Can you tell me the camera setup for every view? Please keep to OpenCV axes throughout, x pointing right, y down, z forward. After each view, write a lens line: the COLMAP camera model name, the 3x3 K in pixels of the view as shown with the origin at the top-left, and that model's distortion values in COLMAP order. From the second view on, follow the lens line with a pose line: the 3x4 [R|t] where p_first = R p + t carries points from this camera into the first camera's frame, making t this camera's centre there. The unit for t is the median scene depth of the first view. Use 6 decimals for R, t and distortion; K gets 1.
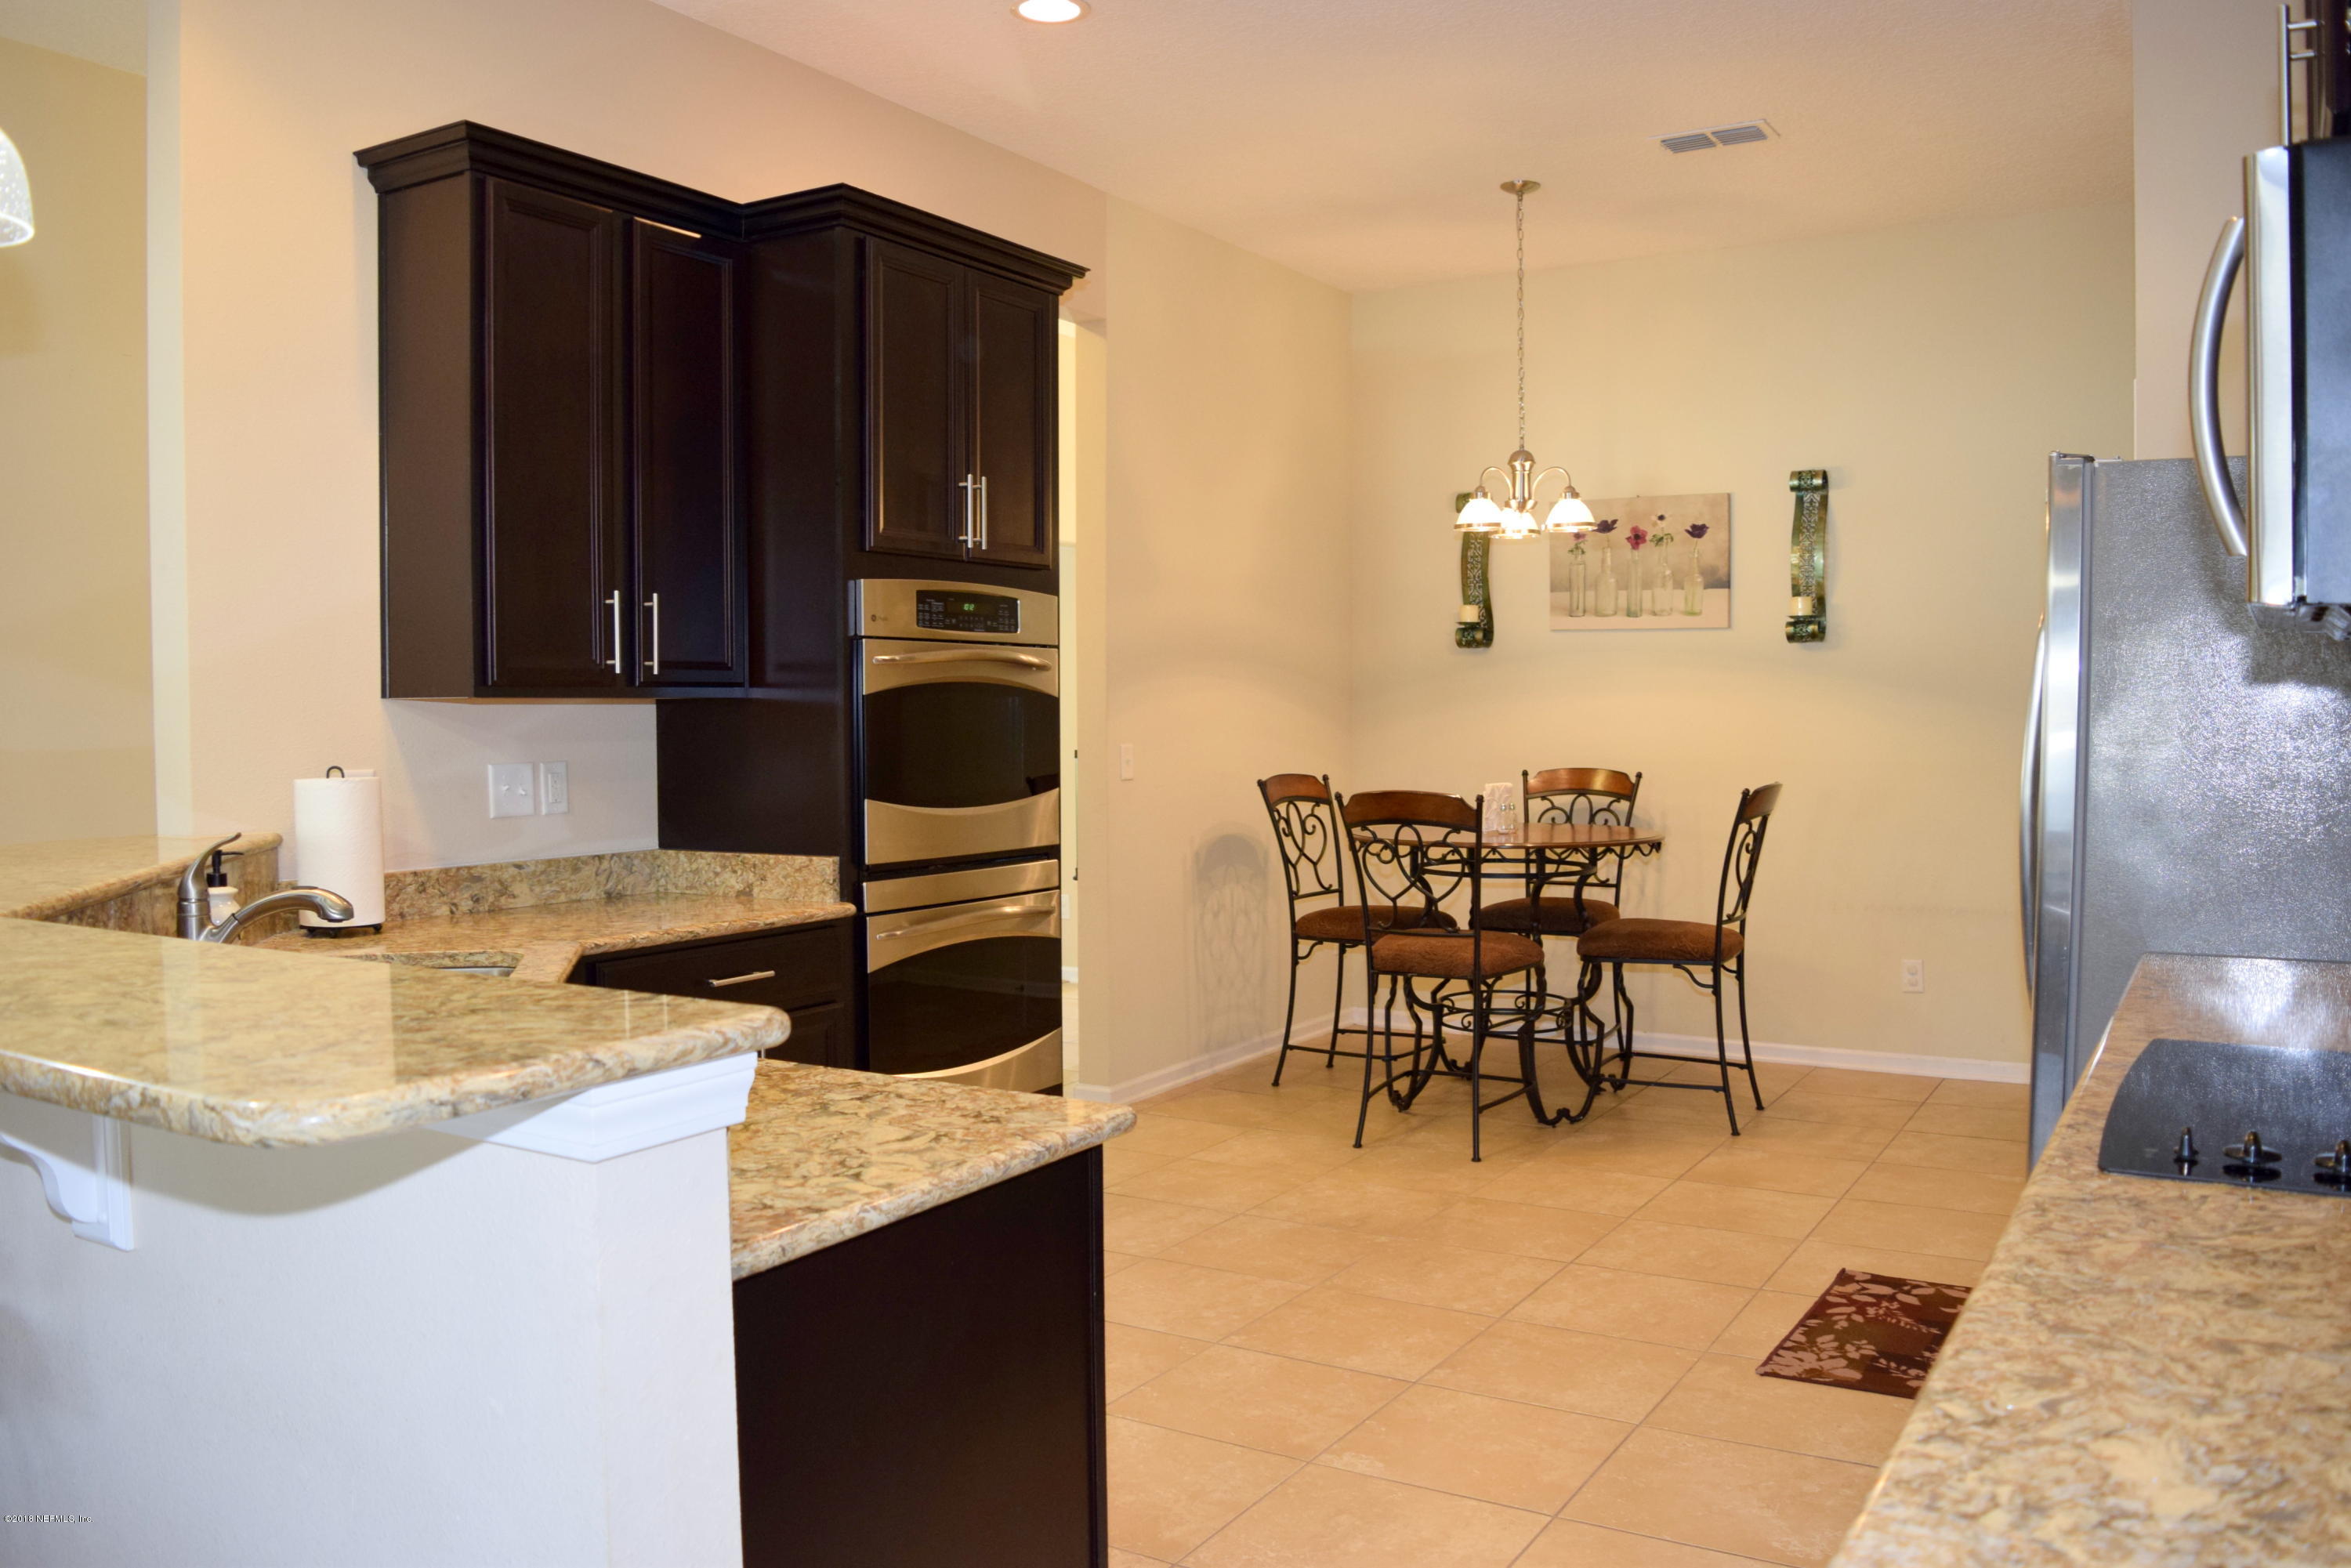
lens RADIAL K [[1838.7, 0, 1175.5], [0, 1838.7, 784.0], [0, 0, 1]] dist [-0.074574, -0.001210]
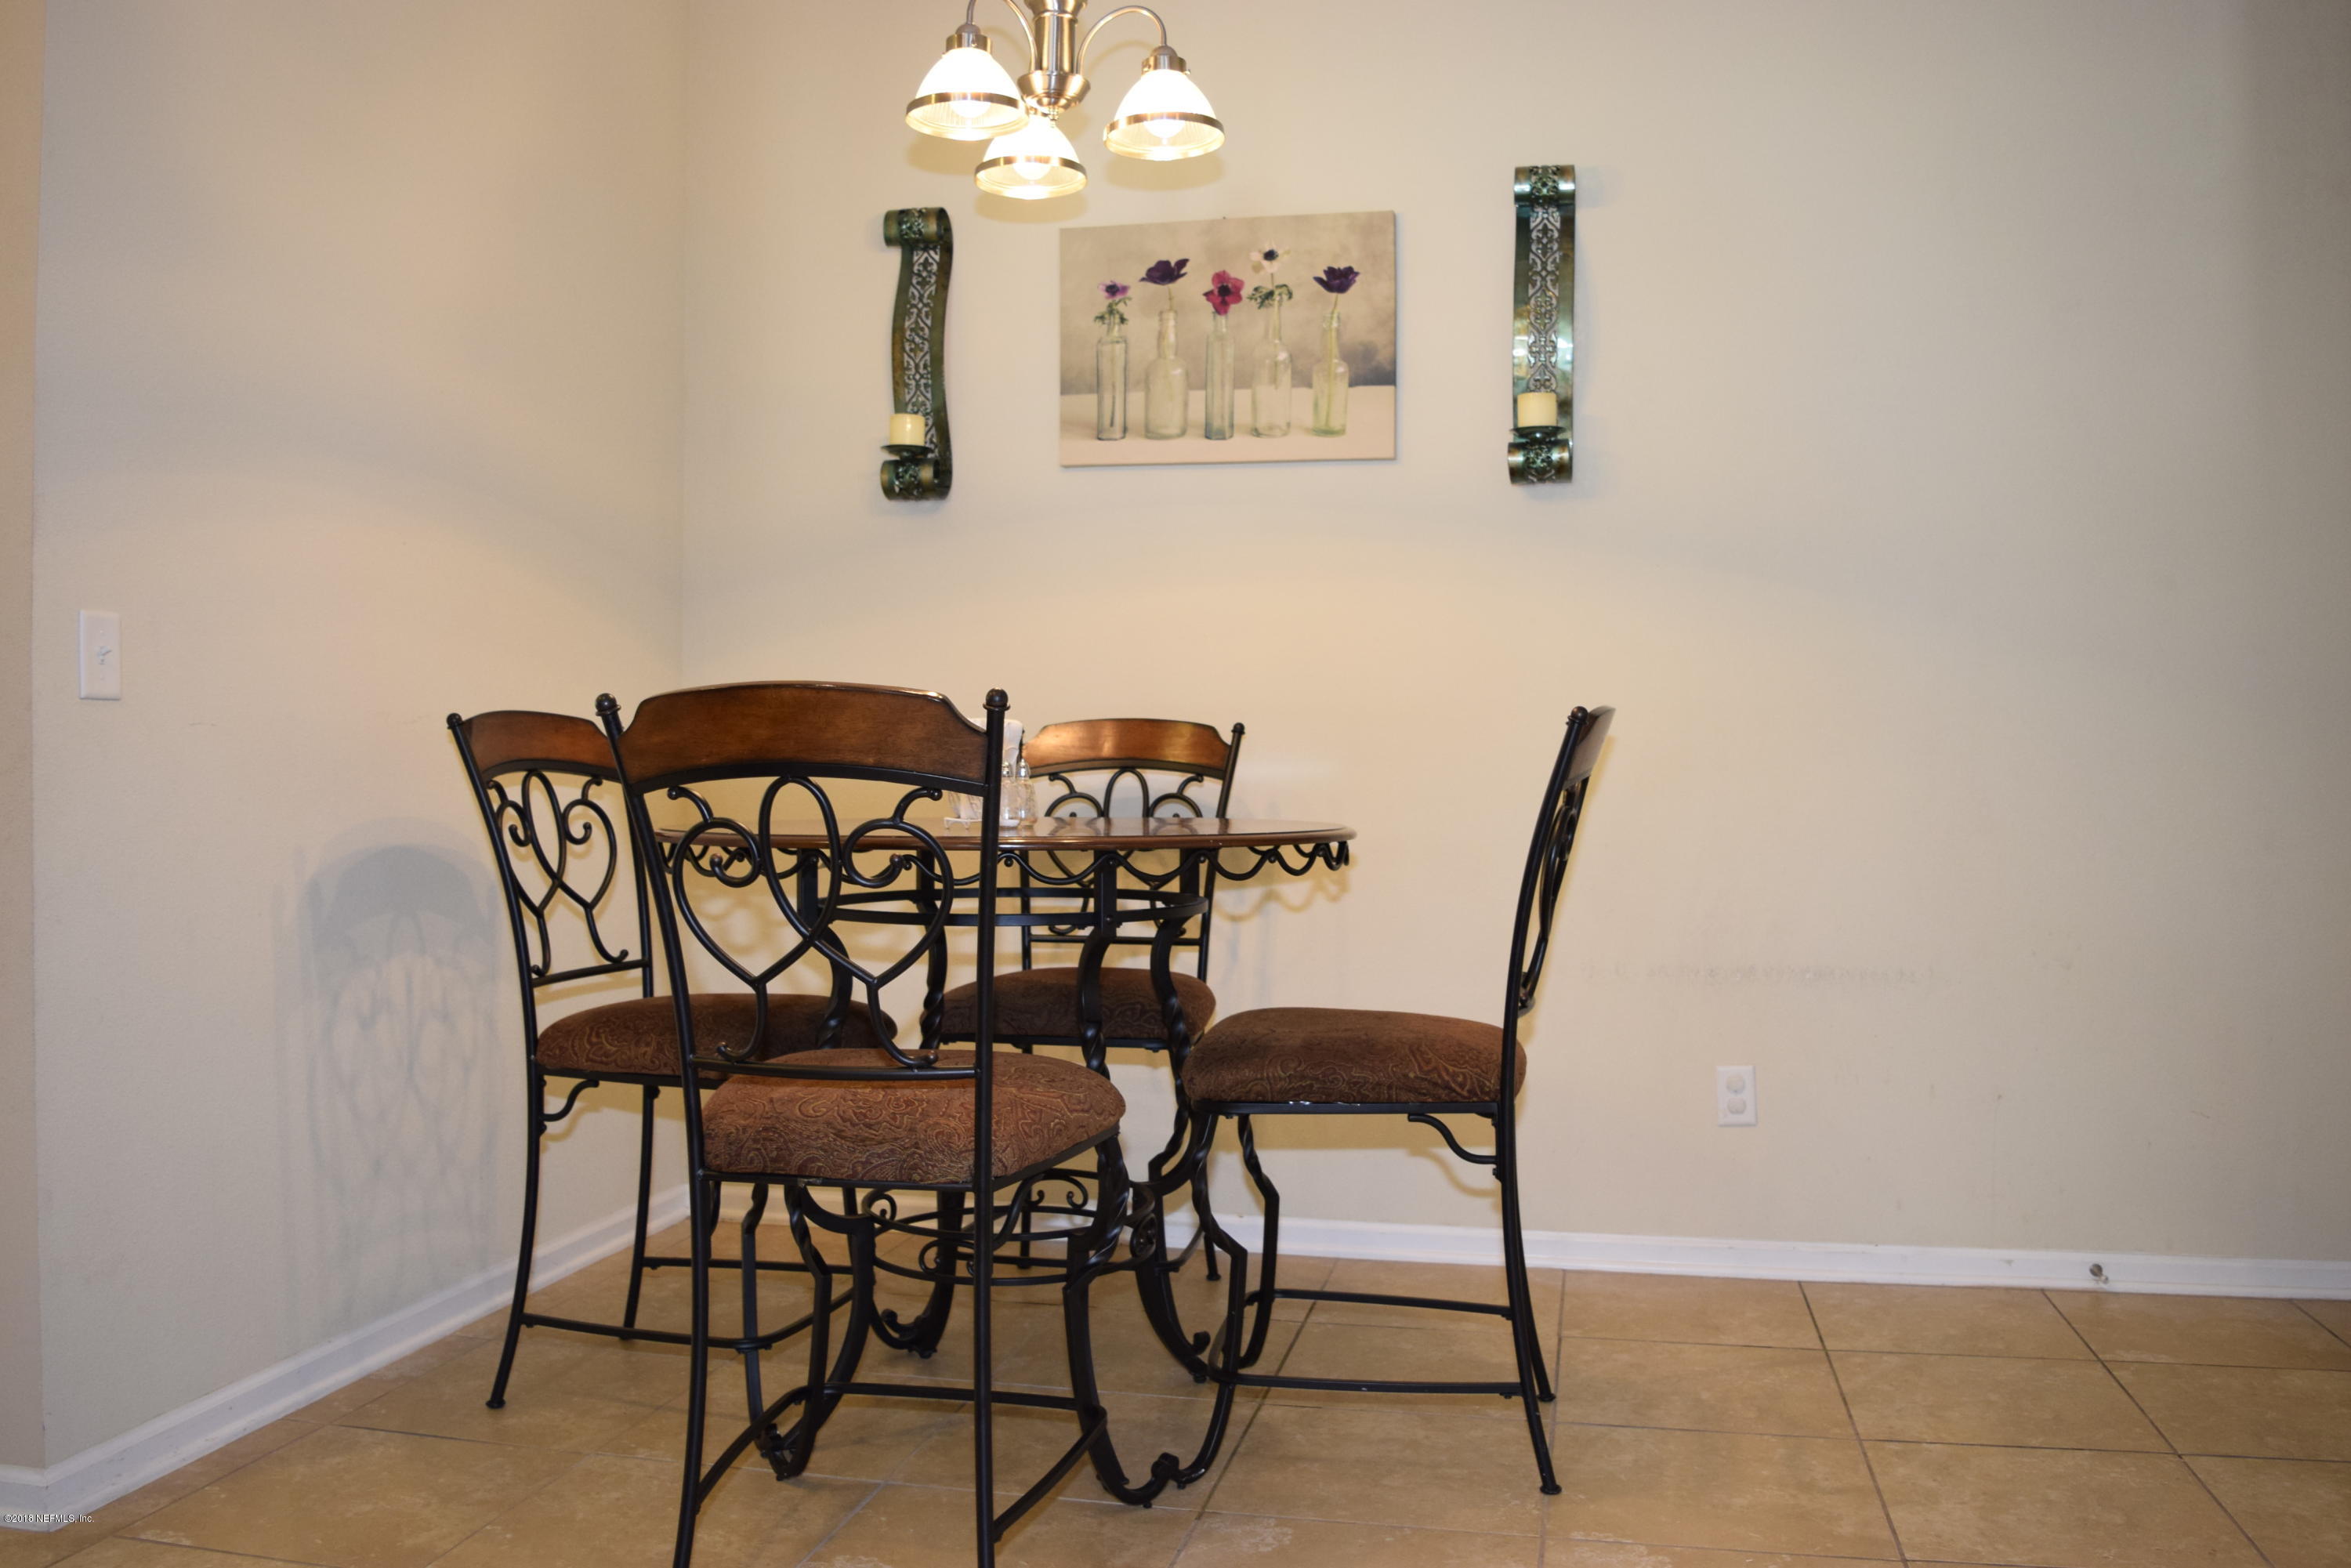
lens RADIAL K [[1909.4, 0, 1175.5], [0, 1909.4, 784.0], [0, 0, 1]] dist [-0.092188, 0.000793]
pose [[0.945649, 0.005146, 0.325149, 0.061748], [0.006744, 0.999349, -0.035432, 0.030918], [-0.325120, 0.035700, 0.944999, 0.510566]]
